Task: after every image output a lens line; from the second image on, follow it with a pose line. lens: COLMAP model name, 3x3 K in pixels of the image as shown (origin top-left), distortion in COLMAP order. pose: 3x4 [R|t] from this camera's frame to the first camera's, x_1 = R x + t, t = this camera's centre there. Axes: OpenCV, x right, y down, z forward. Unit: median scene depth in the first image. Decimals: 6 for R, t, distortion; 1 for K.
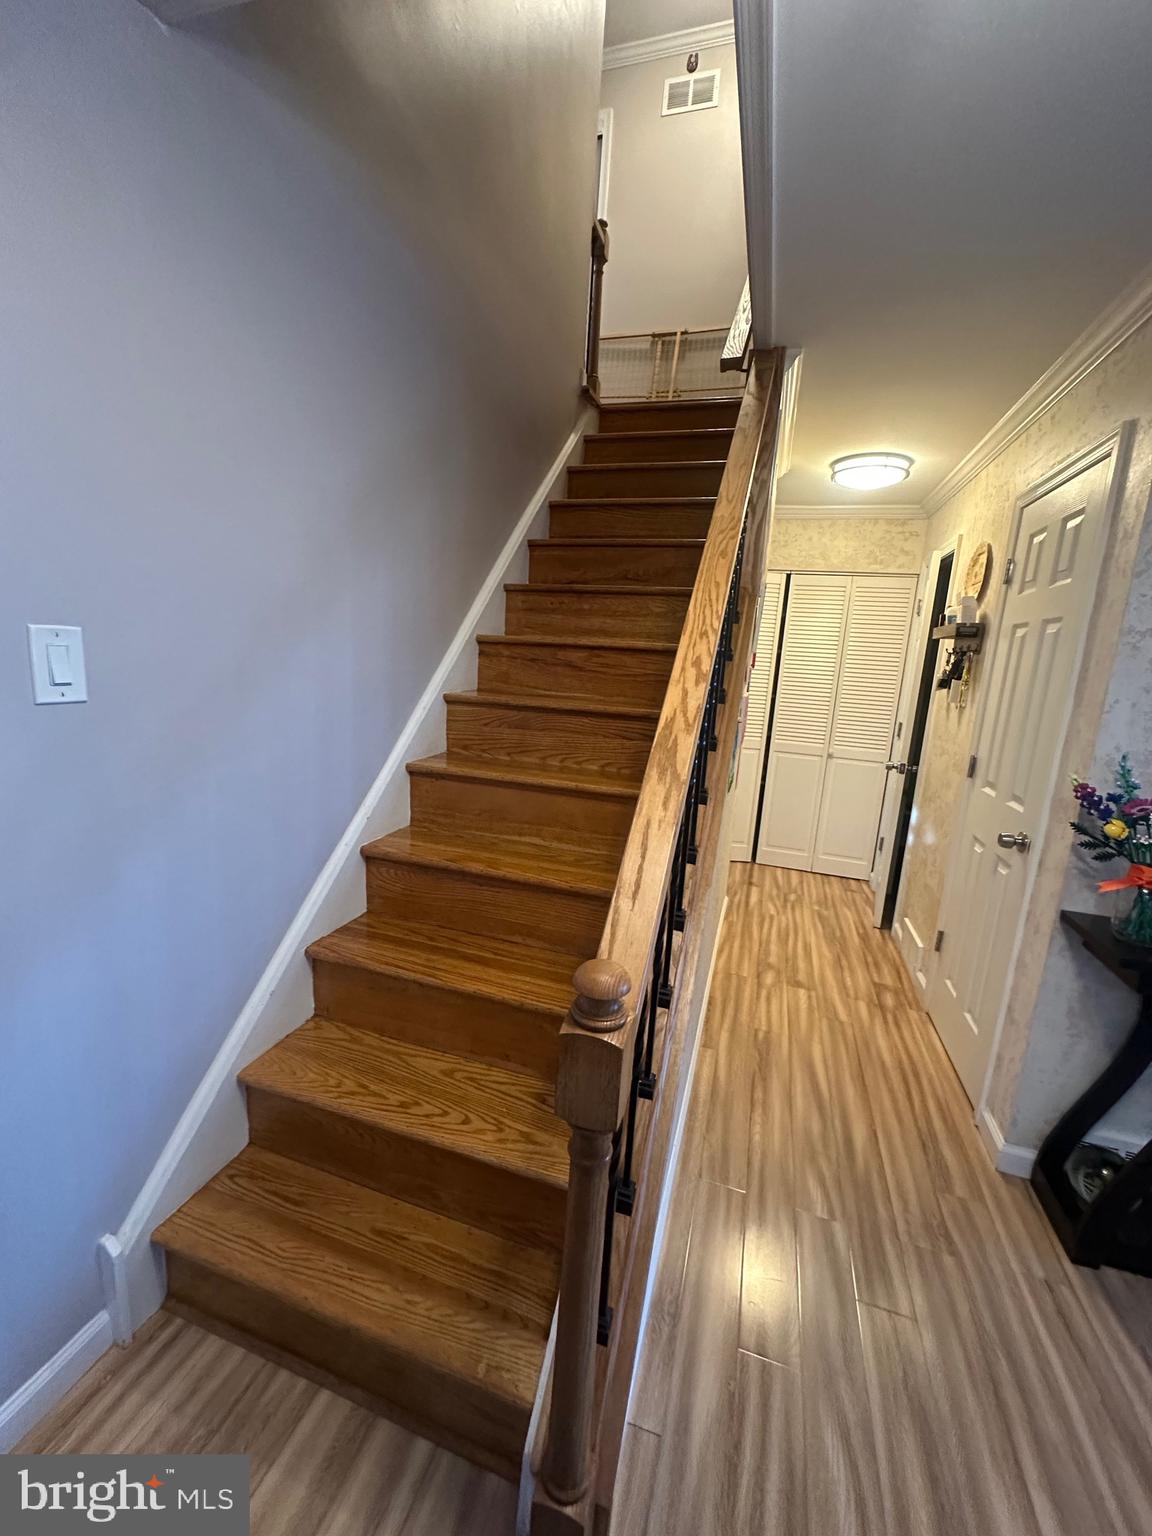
lens RADIAL K [[613.6, 0, 576.2], [0, 613.6, 771.4], [0, 0, 1]] dist [0.001536, 0.000171]
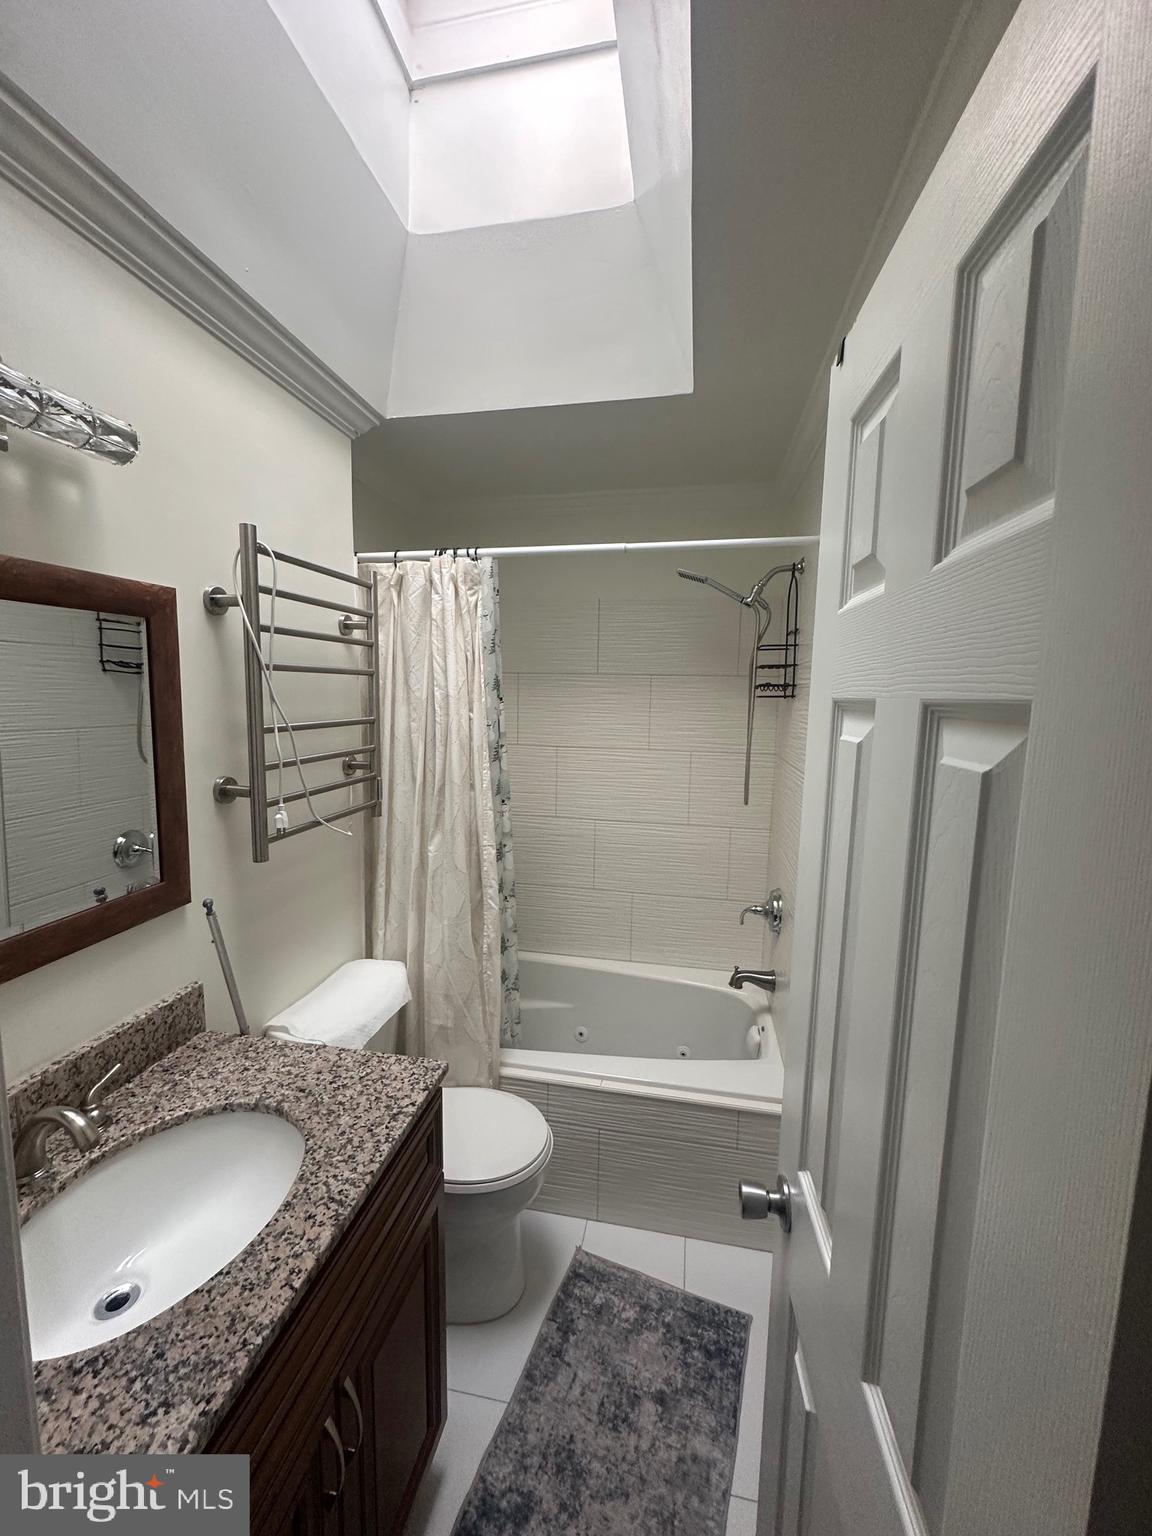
lens RADIAL K [[613.6, 0, 569.7], [0, 613.6, 761.9], [0, 0, 1]] dist [0.001536, 0.000171]
pose [[0.990921, -0.064784, 0.117804, 0.585551], [0.071801, 0.995827, -0.056332, -0.216492], [-0.113663, 0.064279, 0.991438, 0.768423]]
